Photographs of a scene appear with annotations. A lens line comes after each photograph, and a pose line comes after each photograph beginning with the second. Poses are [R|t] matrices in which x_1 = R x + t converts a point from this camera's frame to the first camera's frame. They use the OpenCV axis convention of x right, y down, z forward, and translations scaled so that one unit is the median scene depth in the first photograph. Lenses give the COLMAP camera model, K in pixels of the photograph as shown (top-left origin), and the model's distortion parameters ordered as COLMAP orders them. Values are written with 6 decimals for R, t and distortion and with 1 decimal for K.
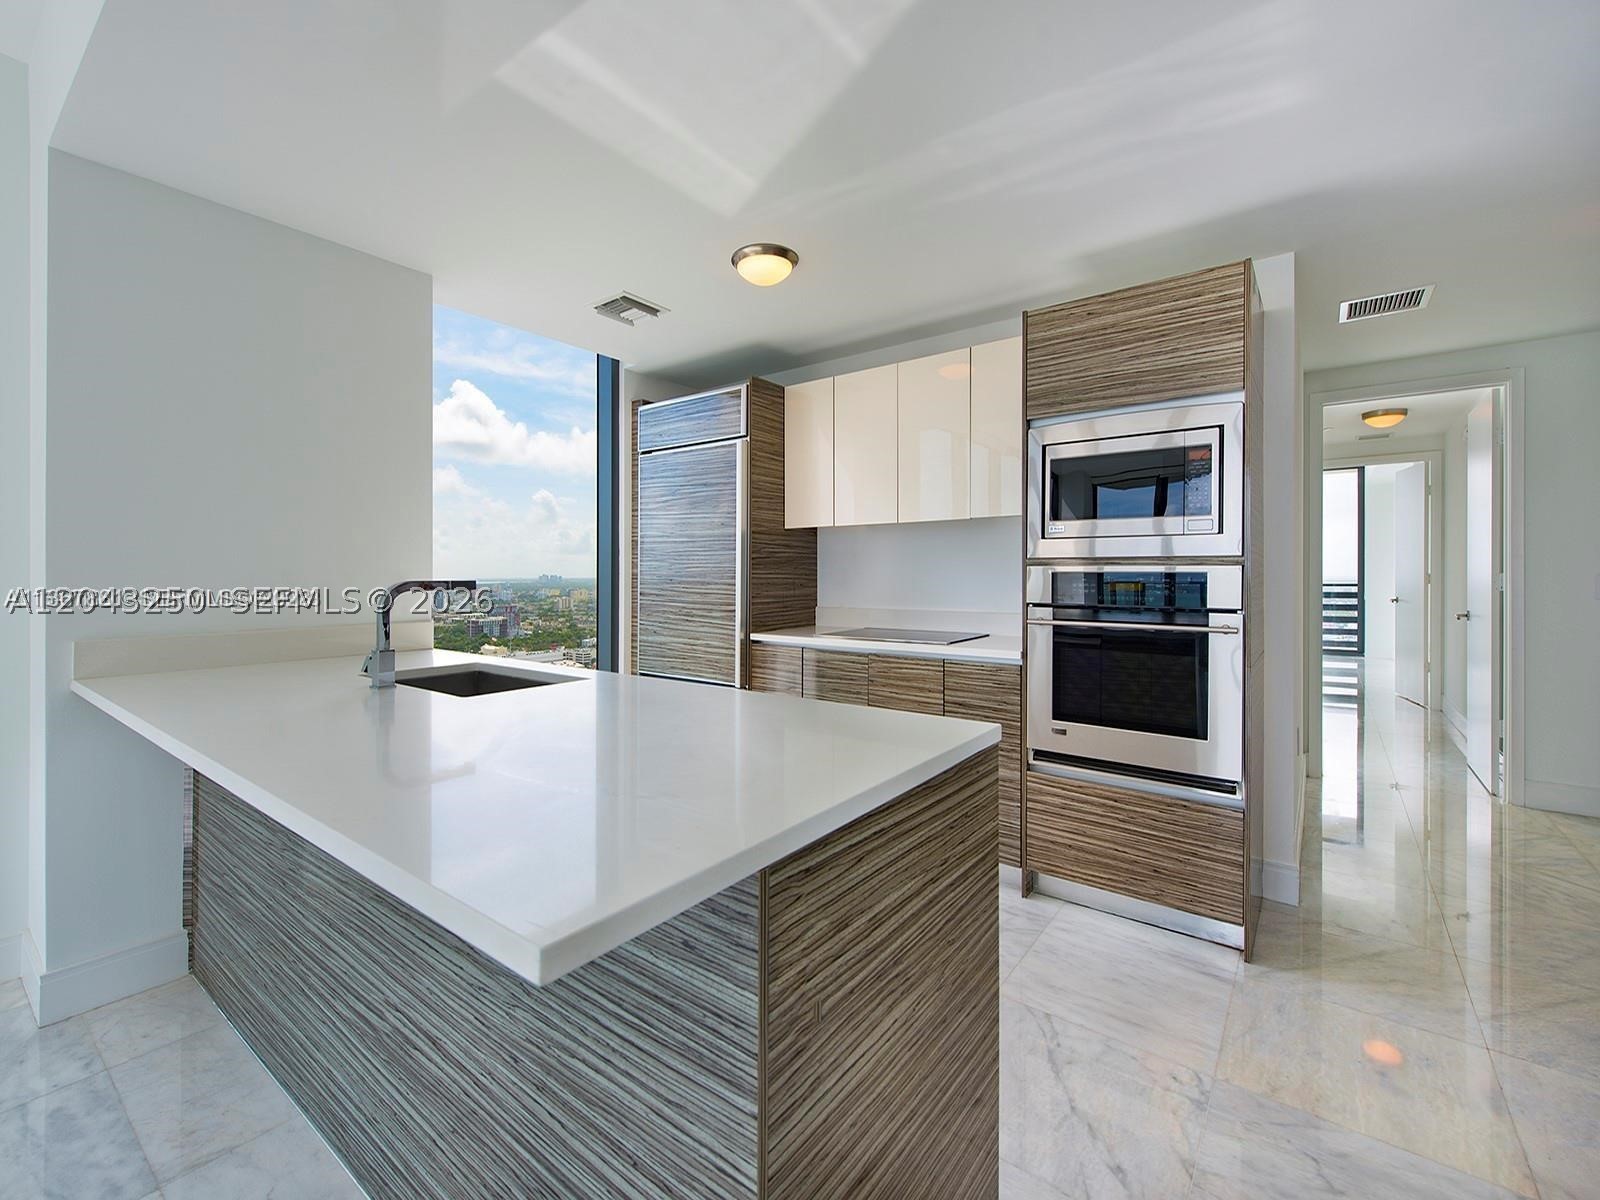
lens RADIAL K [[741.0, 0, 787.6], [0, 741.0, 577.4], [0, 0, 1]] dist [0.002566, 0.000039]
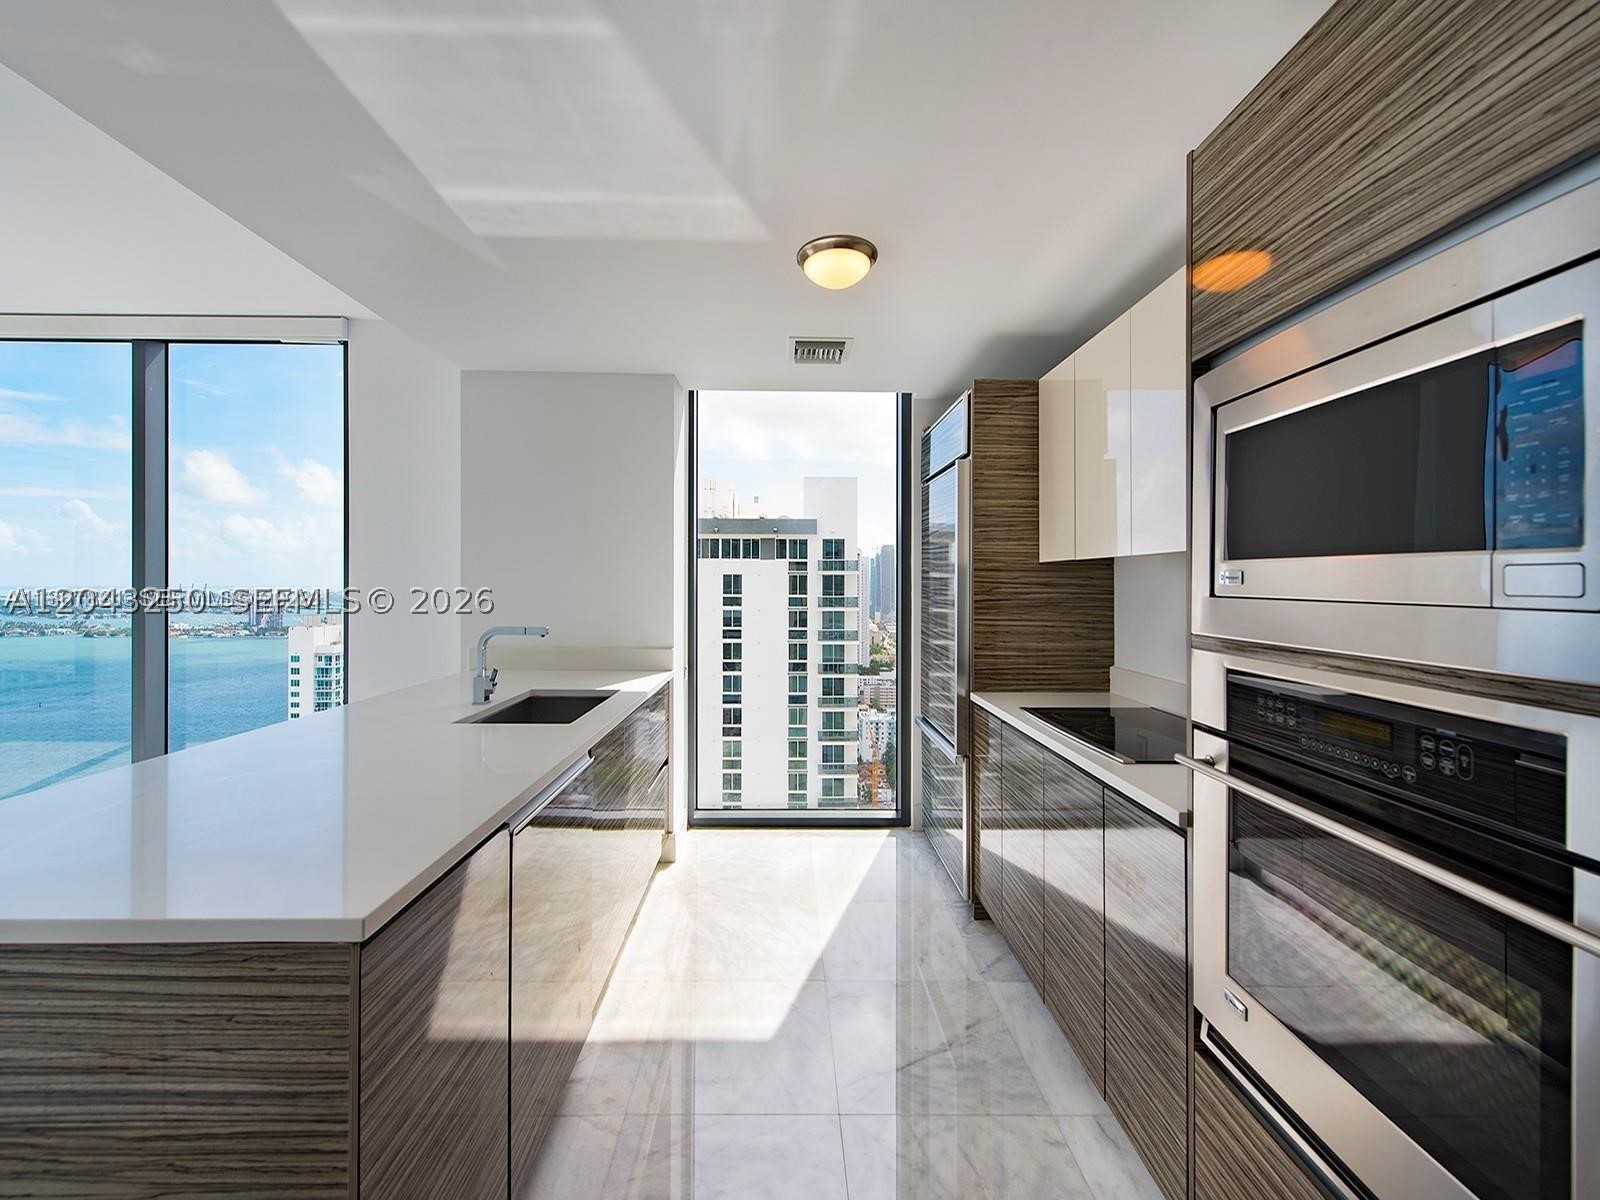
lens RADIAL K [[662.1, 0, 818.3], [0, 662.1, 573.0], [0, 0, 1]] dist [0.002969, 0.000071]
pose [[0.580640, -0.001531, -0.814159, 1.144593], [-0.006760, 0.999955, -0.006701, -0.130421], [0.814133, 0.009394, 0.580603, 1.098753]]
